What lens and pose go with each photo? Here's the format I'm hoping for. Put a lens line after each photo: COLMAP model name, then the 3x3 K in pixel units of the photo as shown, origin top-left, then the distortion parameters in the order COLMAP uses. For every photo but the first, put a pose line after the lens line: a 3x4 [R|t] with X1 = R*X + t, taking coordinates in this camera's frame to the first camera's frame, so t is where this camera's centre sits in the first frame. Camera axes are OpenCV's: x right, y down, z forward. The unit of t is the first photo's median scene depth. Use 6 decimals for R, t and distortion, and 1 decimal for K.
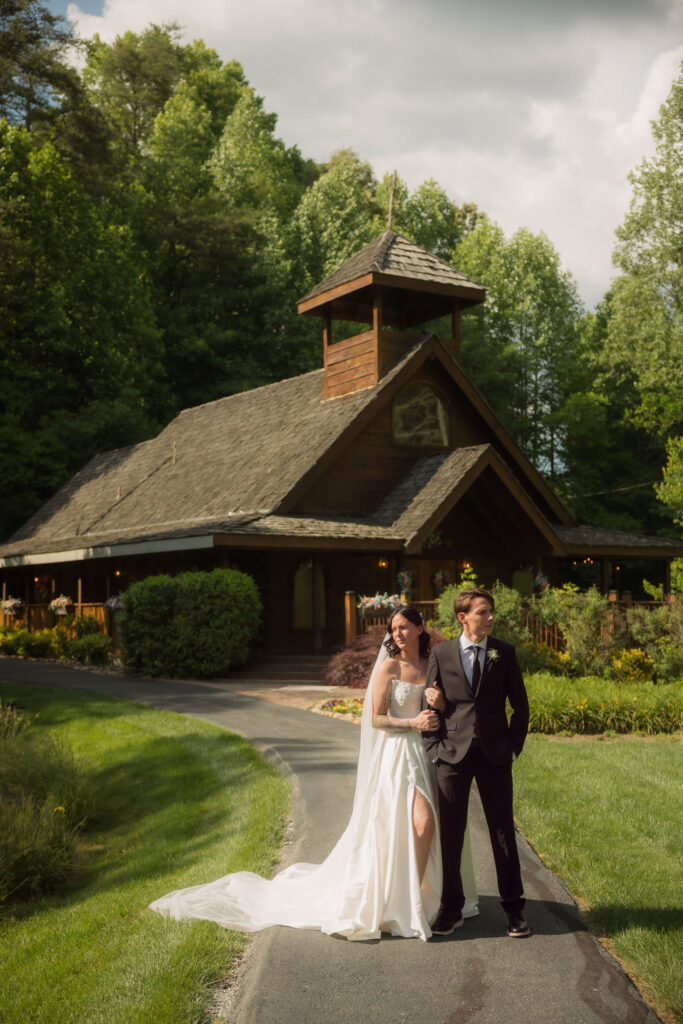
lens RADIAL K [[1438.0, 0, 341.5], [0, 1438.0, 512.0], [0, 0, 1]] dist [0.064843, -0.029709]
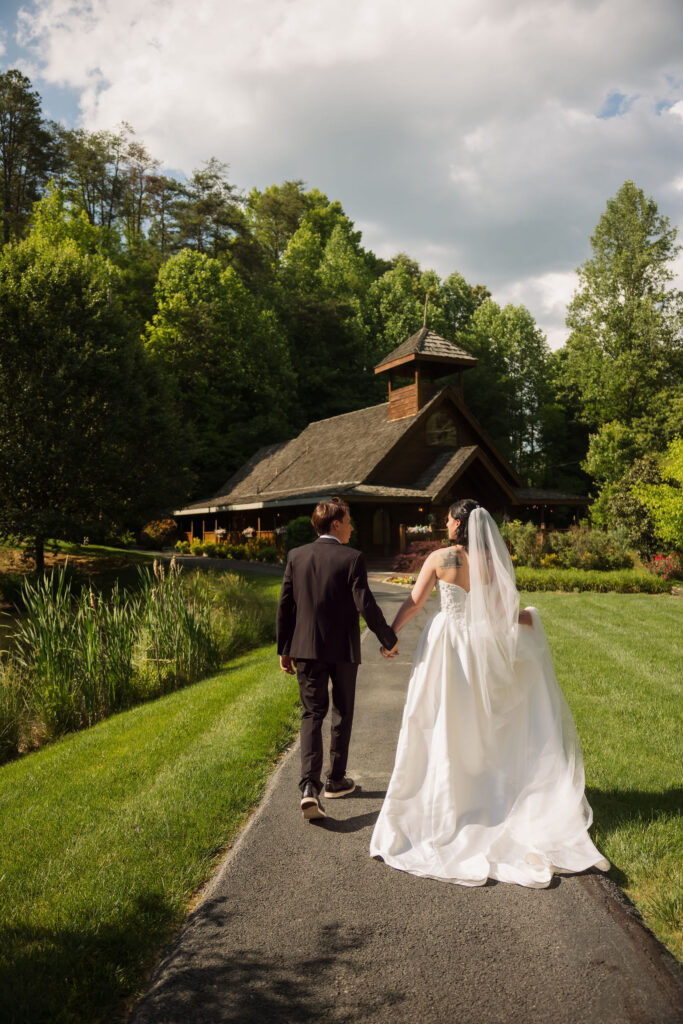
lens RADIAL K [[1438.0, 0, 341.5], [0, 1438.0, 512.0], [0, 0, 1]] dist [0.064843, -0.029709]
pose [[0.998413, -0.003794, -0.056181, 0.029890], [0.006335, 0.998962, 0.045116, -0.044435], [0.055952, -0.045400, 0.997401, -0.844933]]
